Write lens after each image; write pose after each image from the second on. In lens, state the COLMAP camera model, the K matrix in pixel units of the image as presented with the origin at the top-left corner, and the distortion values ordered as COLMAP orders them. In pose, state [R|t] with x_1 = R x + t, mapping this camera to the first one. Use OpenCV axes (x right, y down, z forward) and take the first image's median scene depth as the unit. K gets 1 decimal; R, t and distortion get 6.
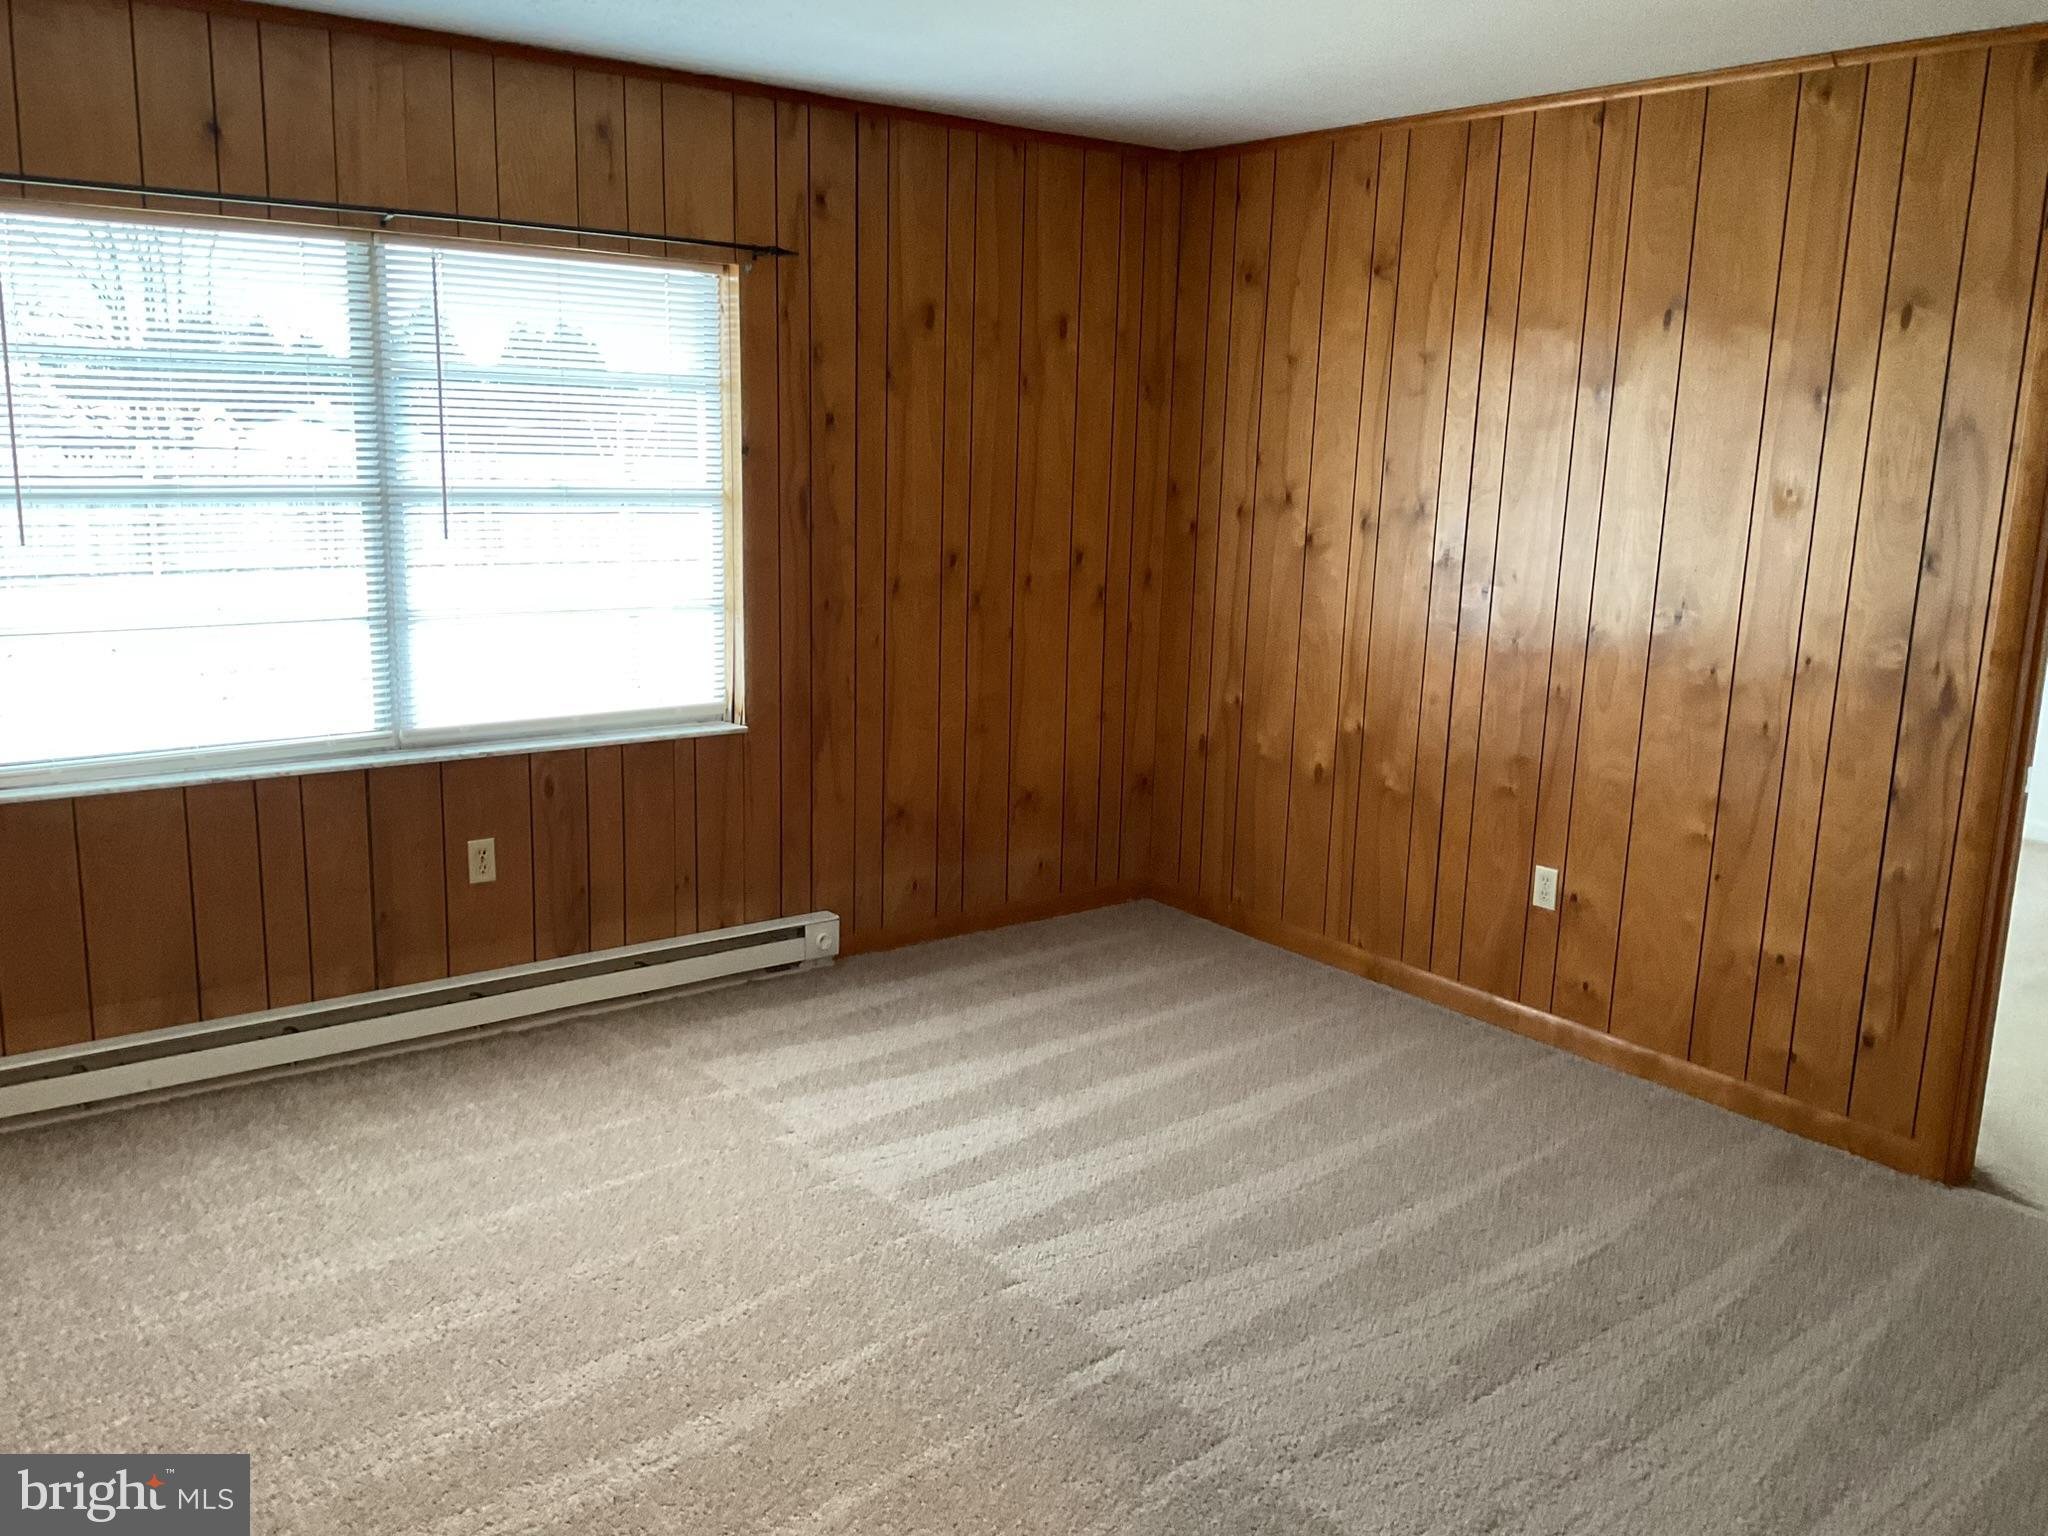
lens RADIAL K [[1572.9, 0, 1024.0], [0, 1572.9, 768.0], [0, 0, 1]] dist [0.001294, -0.137589]
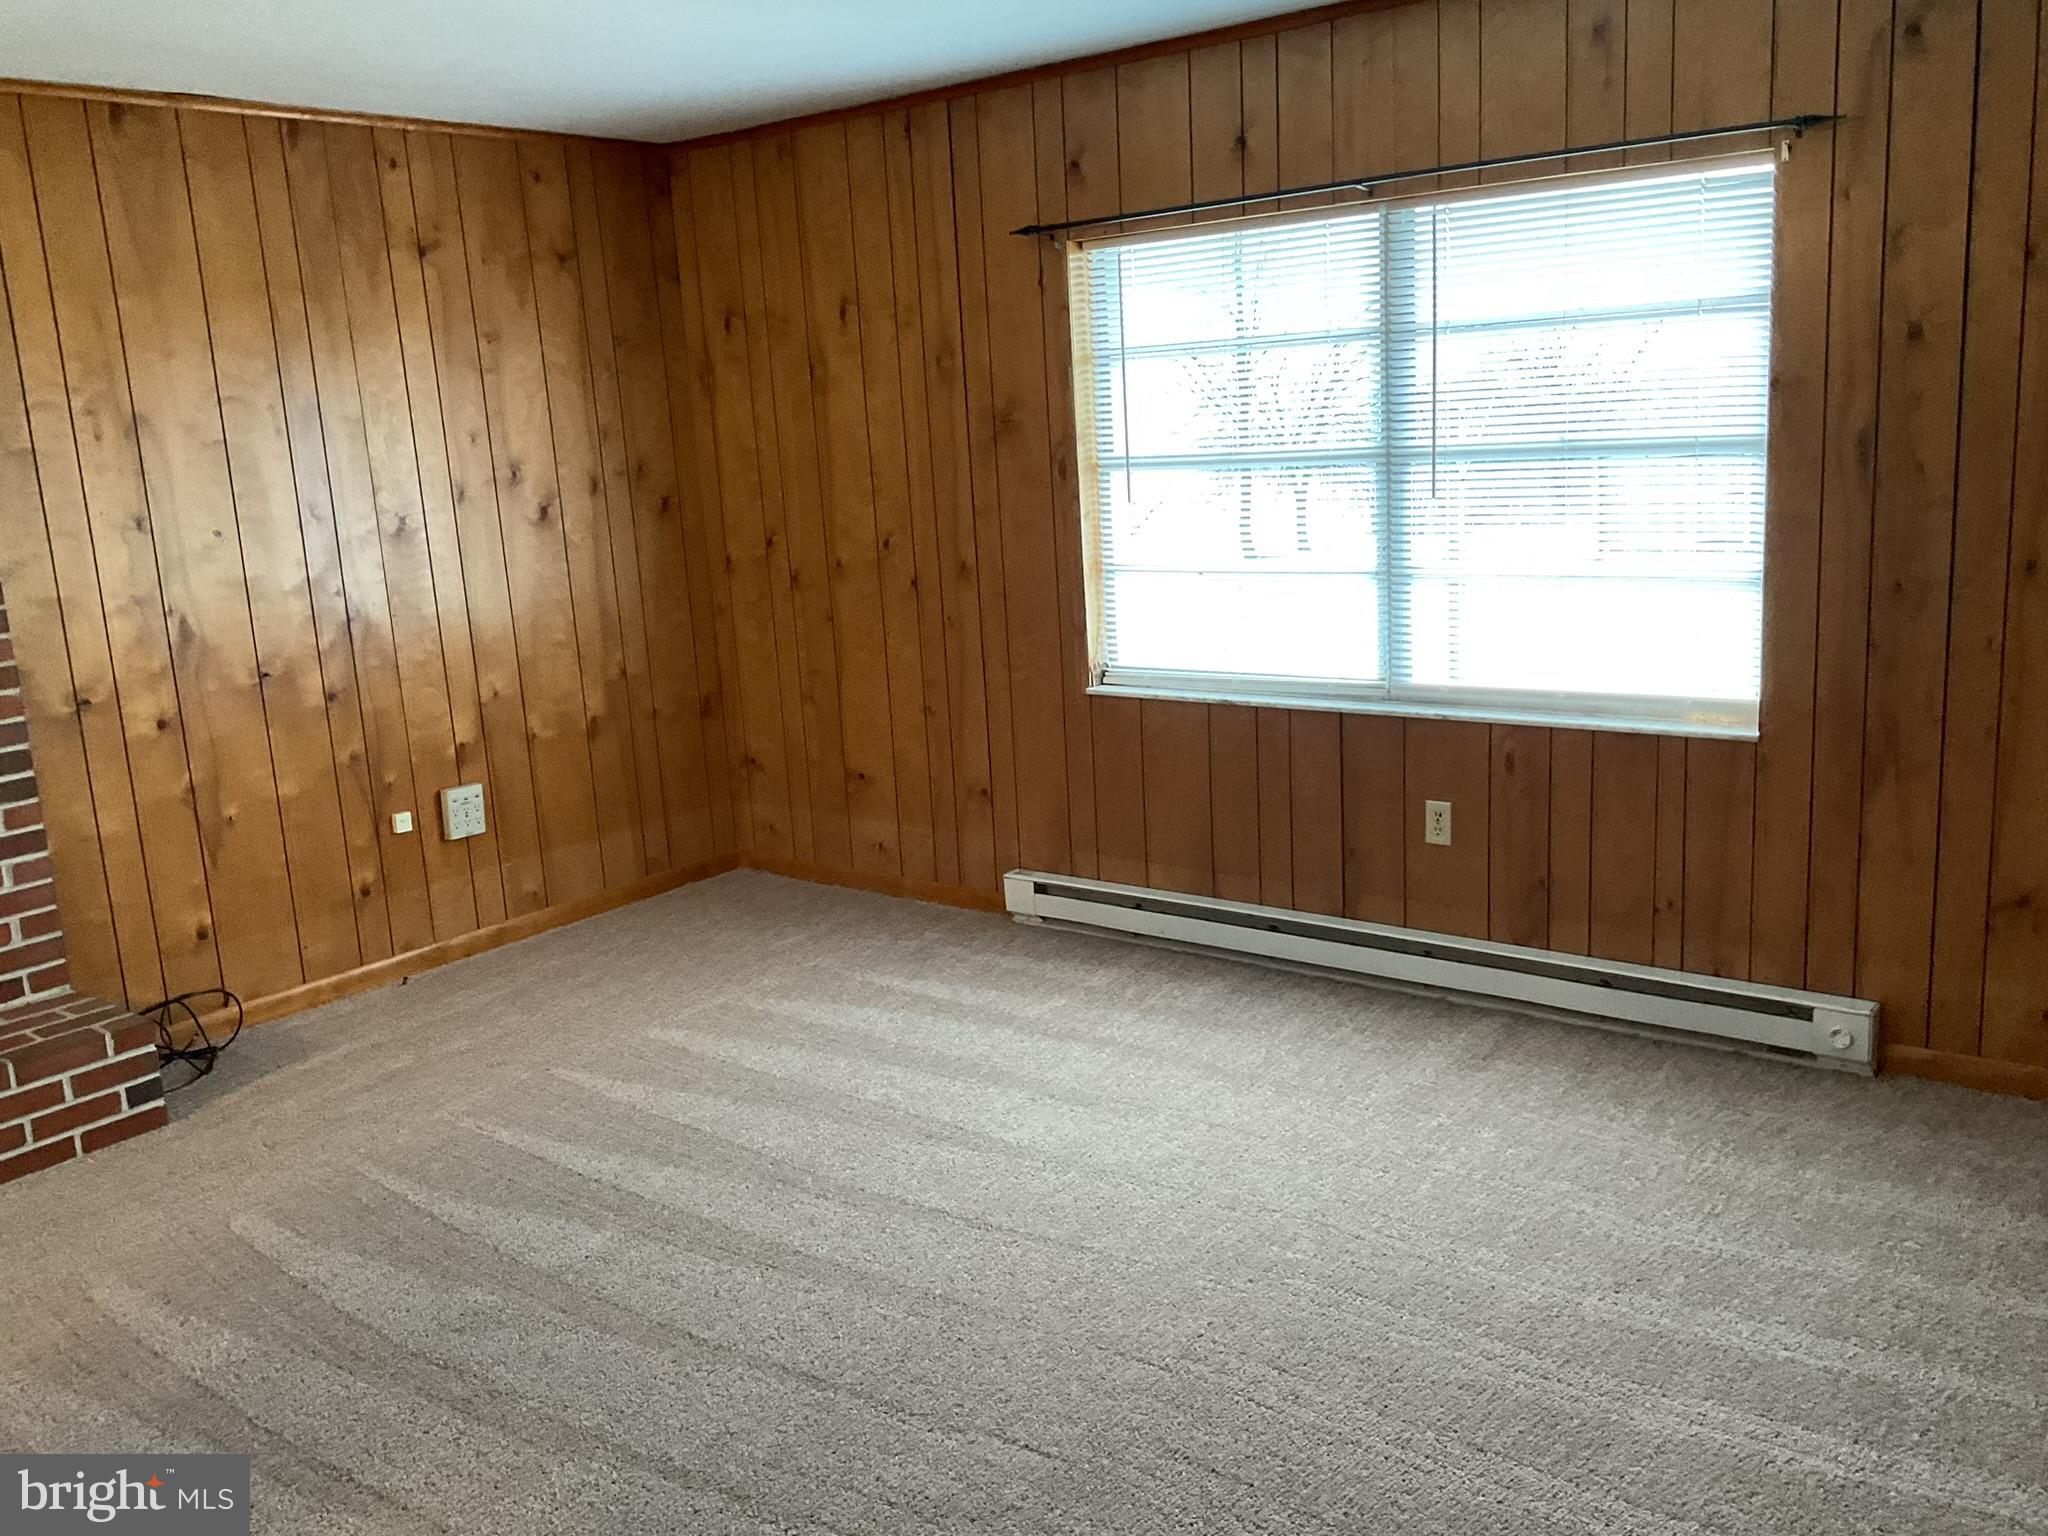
lens RADIAL K [[1649.1, 0, 994.9], [0, 1649.1, 780.9], [0, 0, 1]] dist [0.007049, -0.051370]
pose [[0.208990, 0.163899, -0.964085, 0.592111], [-0.129581, 0.981803, 0.138821, -0.074568], [0.969294, 0.095915, 0.226426, 0.478653]]
